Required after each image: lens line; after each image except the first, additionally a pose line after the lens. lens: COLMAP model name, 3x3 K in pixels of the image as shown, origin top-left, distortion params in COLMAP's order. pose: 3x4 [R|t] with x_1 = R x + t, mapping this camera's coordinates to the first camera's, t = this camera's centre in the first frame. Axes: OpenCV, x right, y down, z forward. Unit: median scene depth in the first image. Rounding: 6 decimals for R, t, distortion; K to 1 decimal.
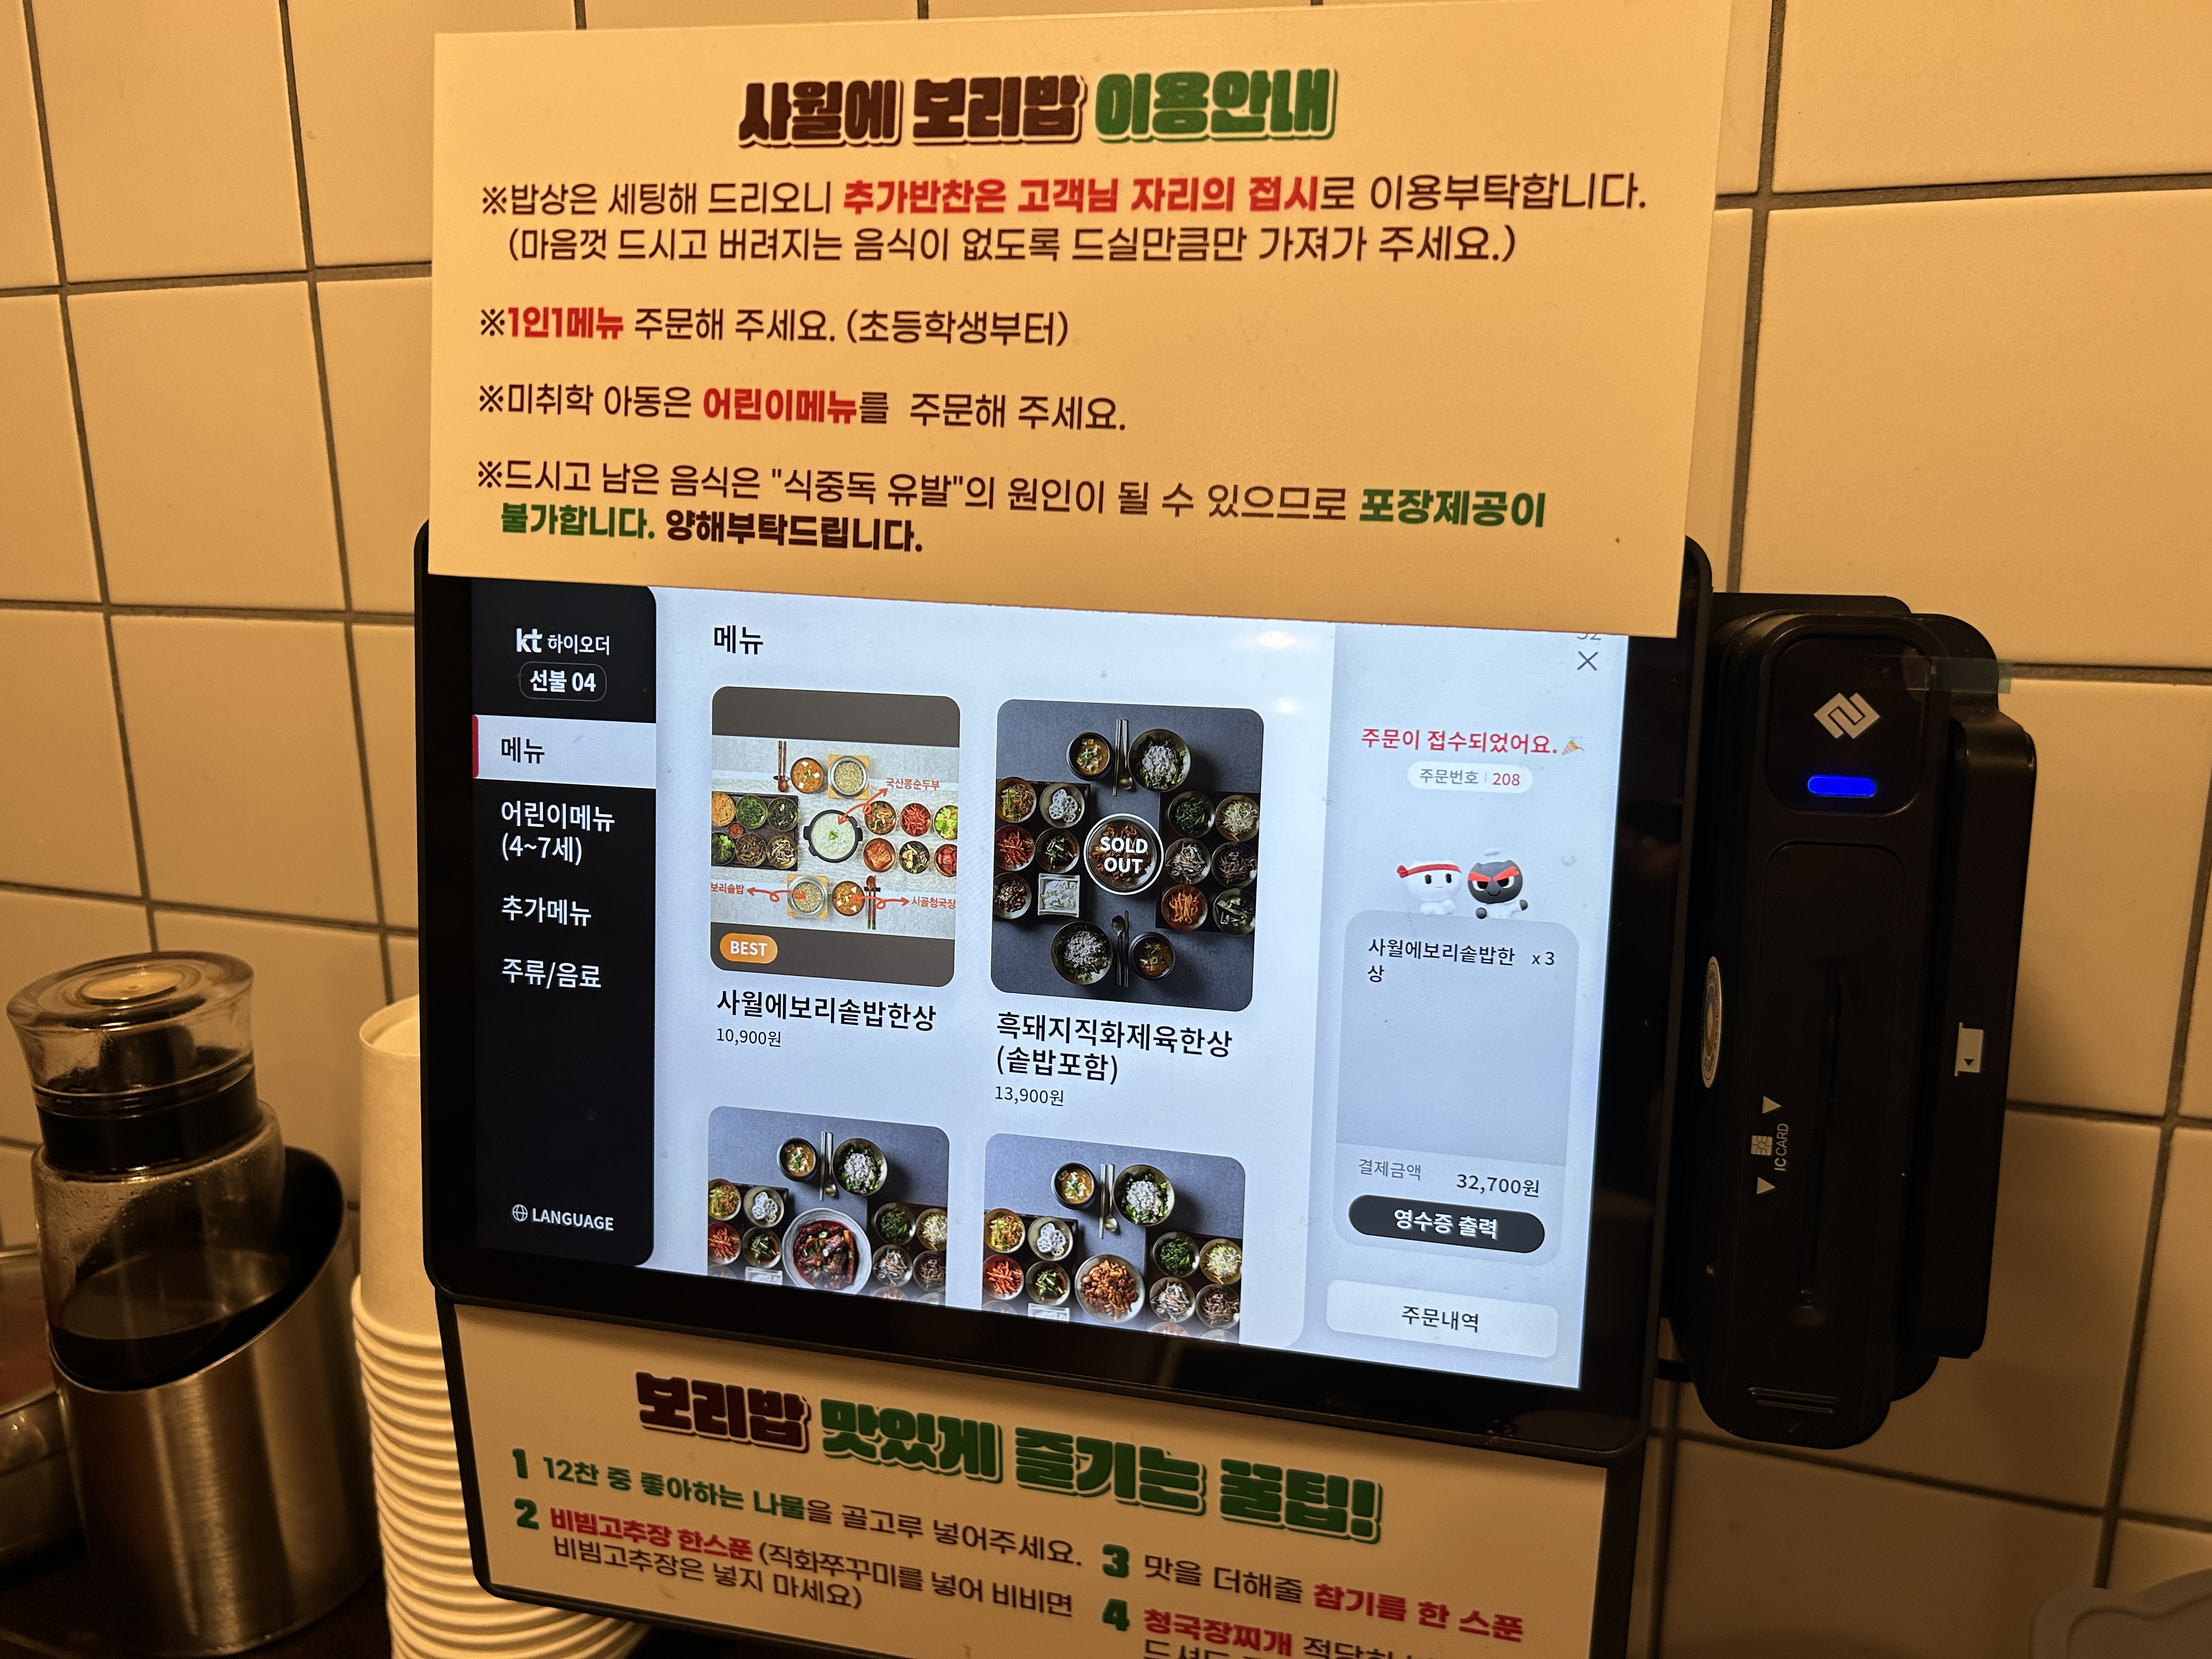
lens RADIAL K [[1687.2, 0, 1105.8], [0, 1687.2, 819.6], [0, 0, 1]] dist [0.003685, -0.024616]
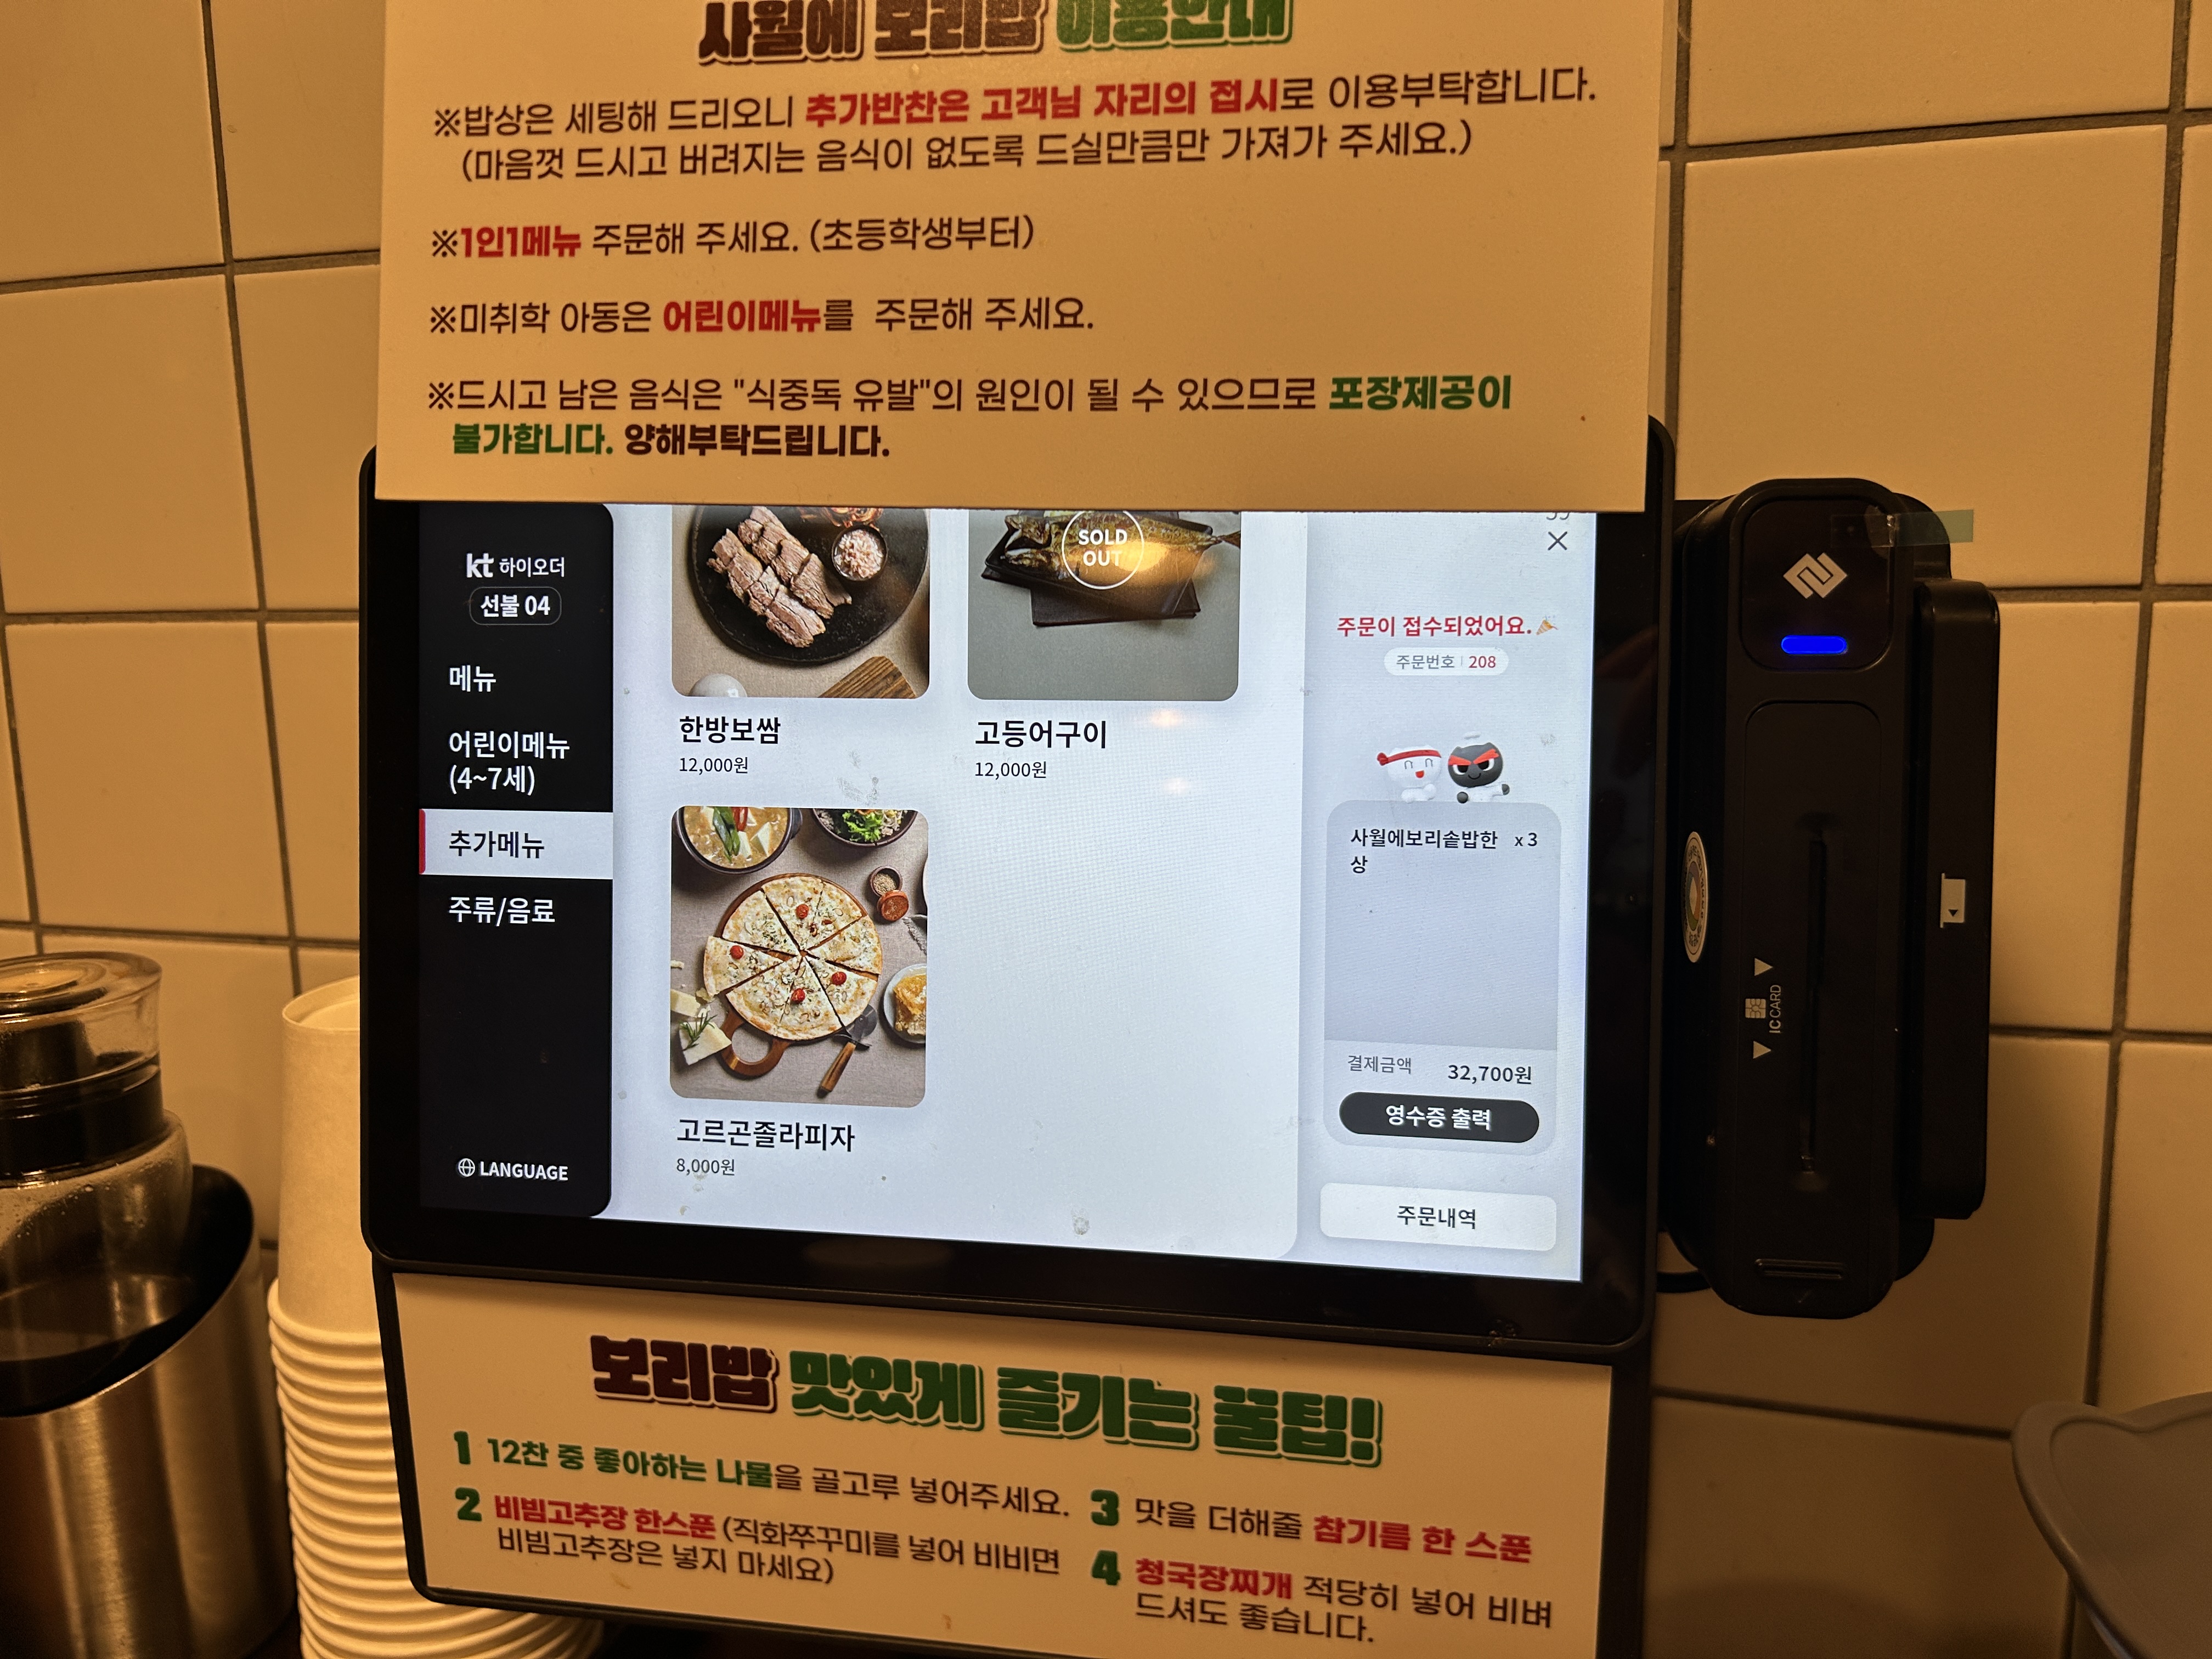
lens RADIAL K [[1687.2, 0, 1096.8], [0, 1687.2, 800.3], [0, 0, 1]] dist [0.003685, -0.024616]
pose [[0.997696, -0.022429, 0.064024, -0.053807], [0.027345, 0.996658, -0.076968, 0.119852], [-0.062084, 0.078542, 0.994976, 0.018423]]
